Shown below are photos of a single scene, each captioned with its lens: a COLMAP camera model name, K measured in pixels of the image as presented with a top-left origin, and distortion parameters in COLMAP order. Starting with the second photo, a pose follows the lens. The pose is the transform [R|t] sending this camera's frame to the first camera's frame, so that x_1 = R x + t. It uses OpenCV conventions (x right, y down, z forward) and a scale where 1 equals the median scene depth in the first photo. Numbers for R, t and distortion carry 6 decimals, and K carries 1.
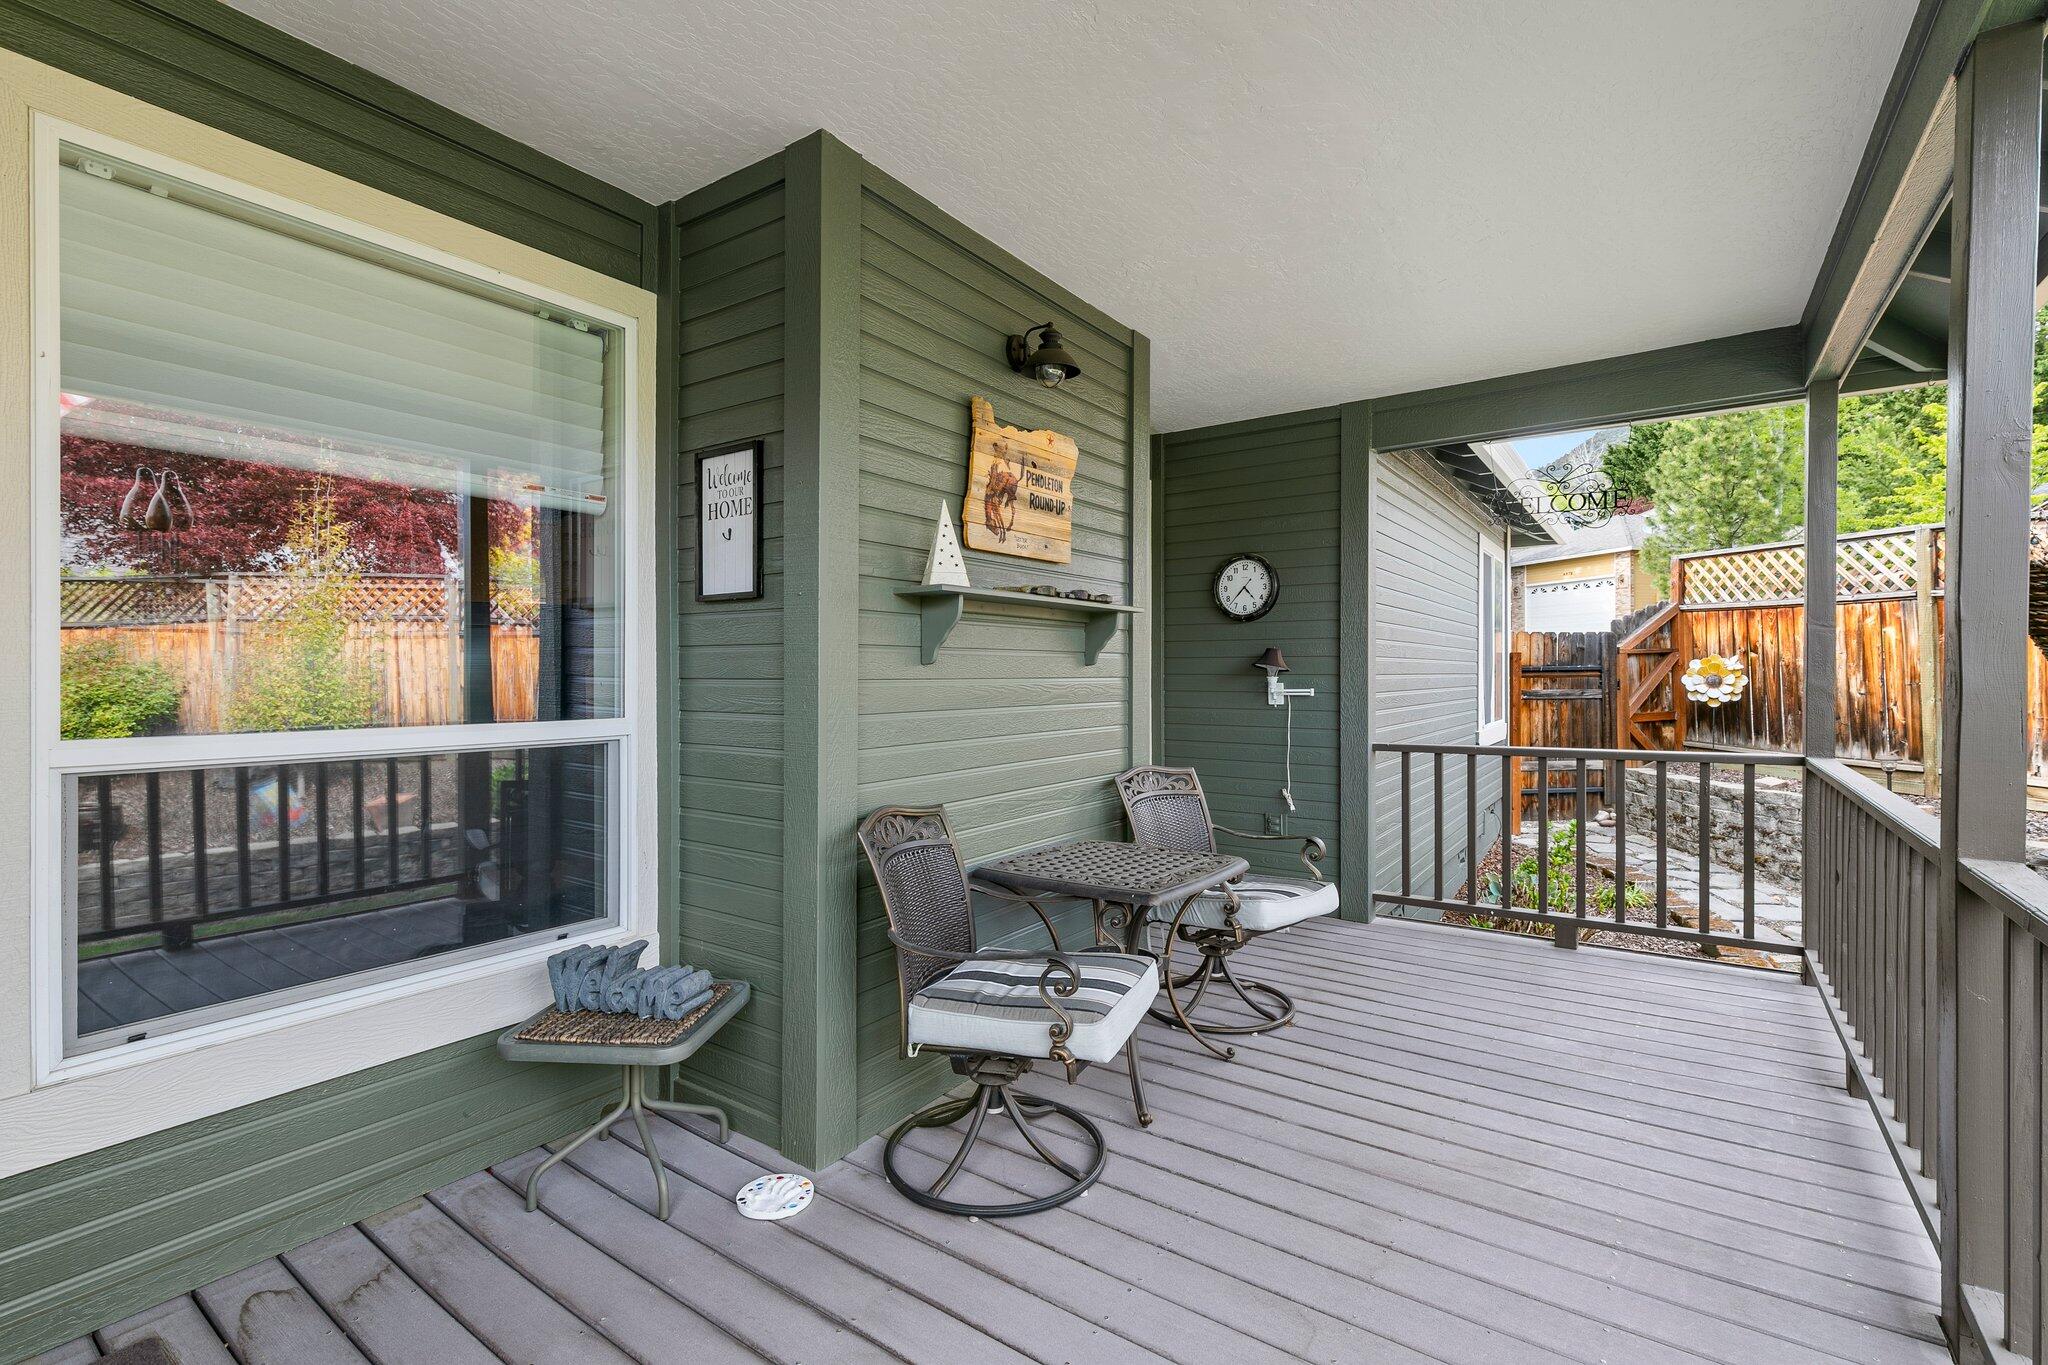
lens RADIAL K [[914.4, 0, 1039.2], [0, 914.4, 676.6], [0, 0, 1]] dist [0.004253, -0.000146]
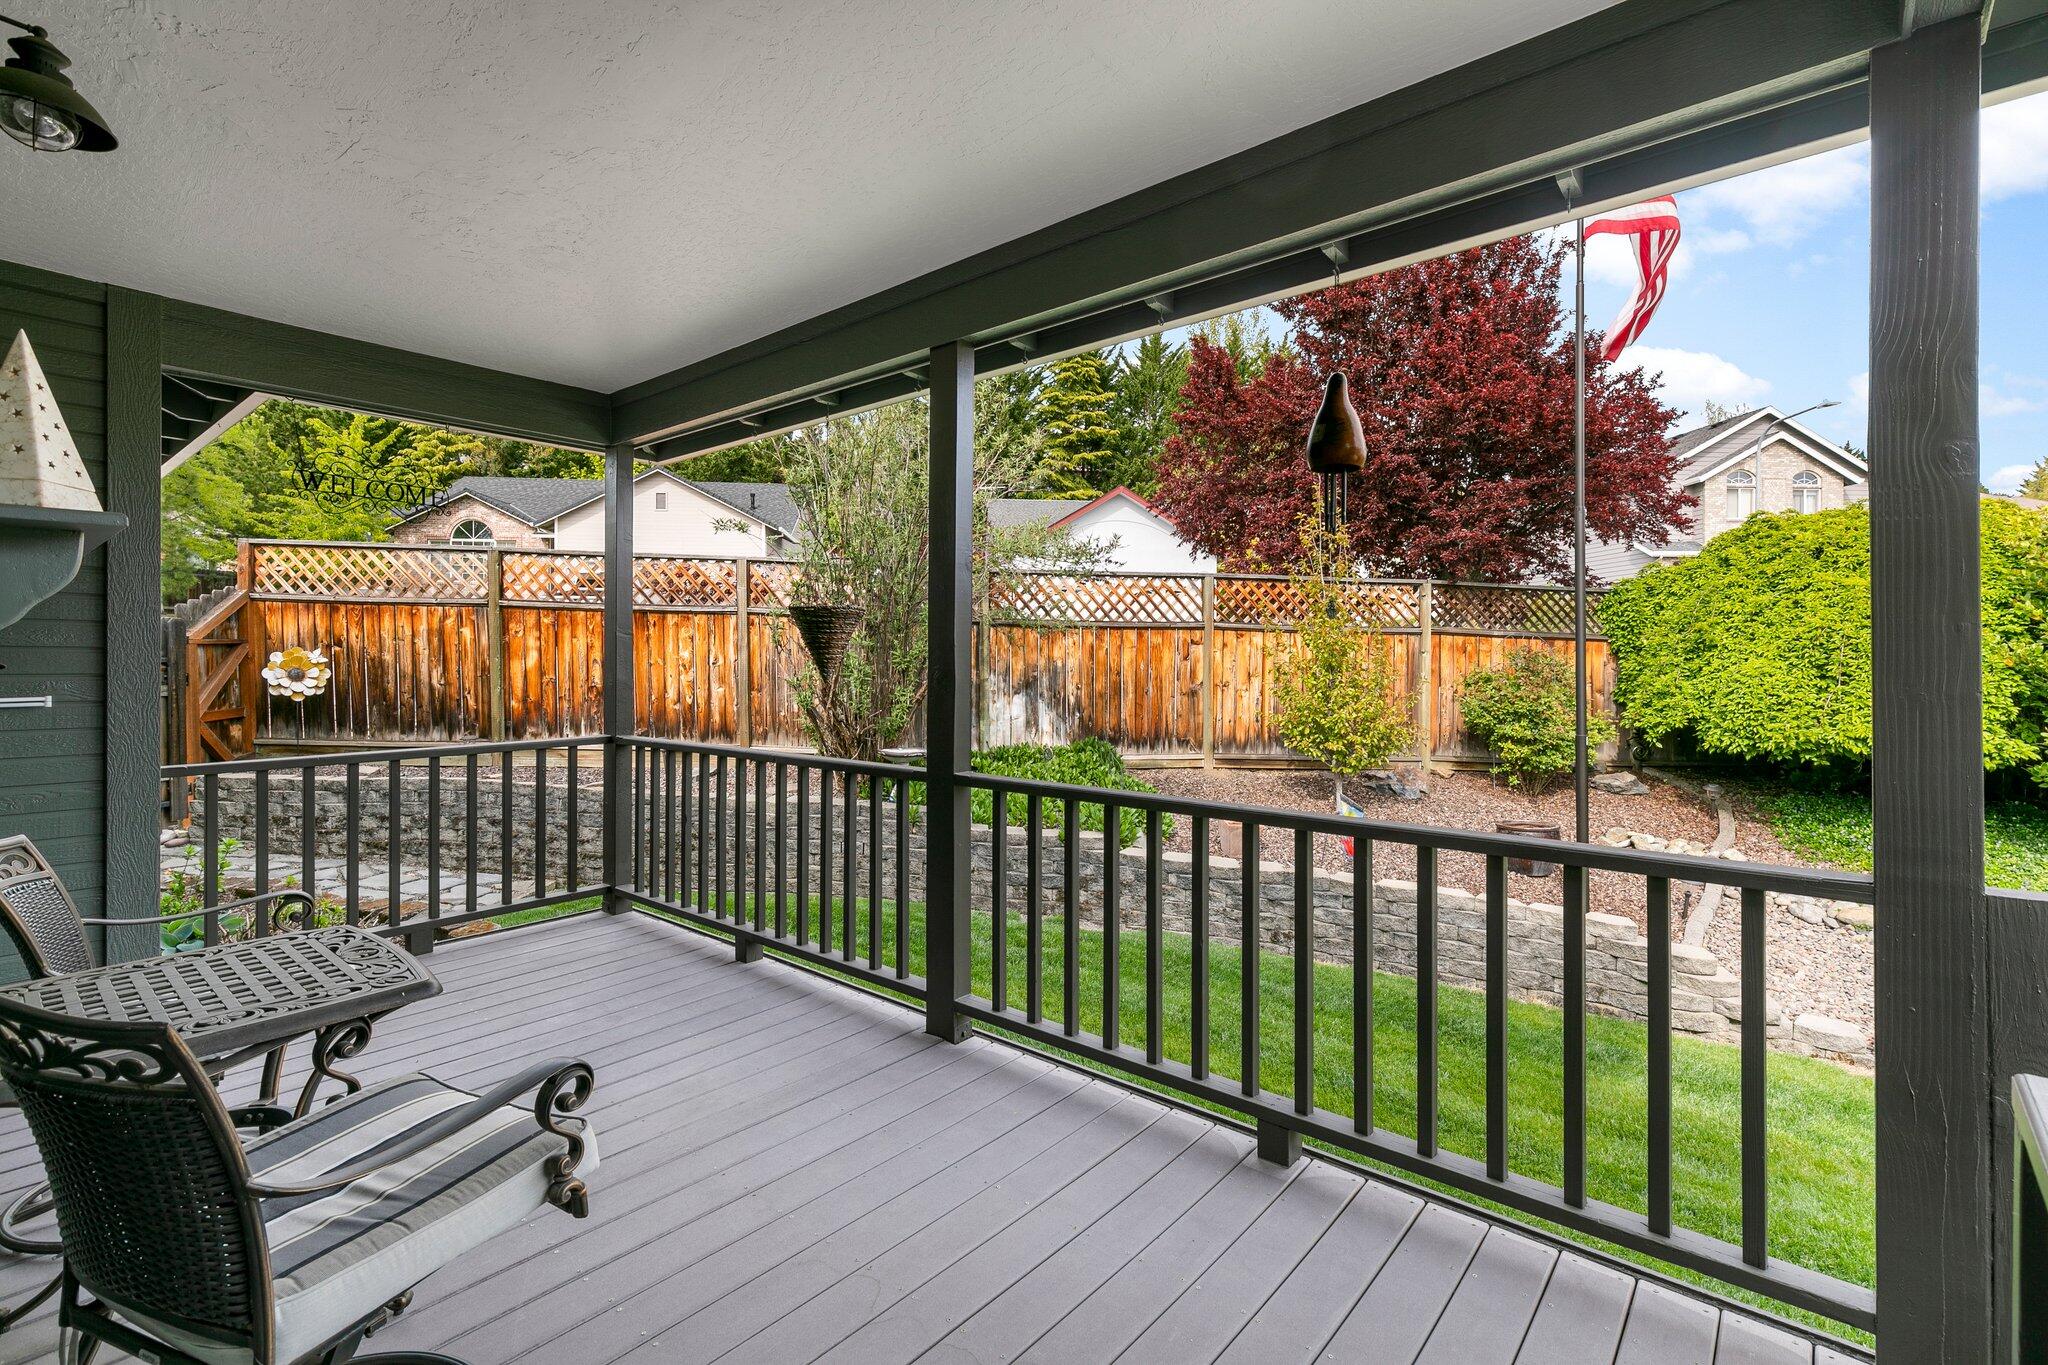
lens RADIAL K [[914.4, 0, 1040.6], [0, 914.4, 672.4], [0, 0, 1]] dist [0.004253, -0.000146]
pose [[0.096272, -0.008569, 0.995318, -0.158205], [0.001494, 0.999963, 0.008465, -0.004719], [-0.995354, 0.000672, 0.096281, 0.123077]]
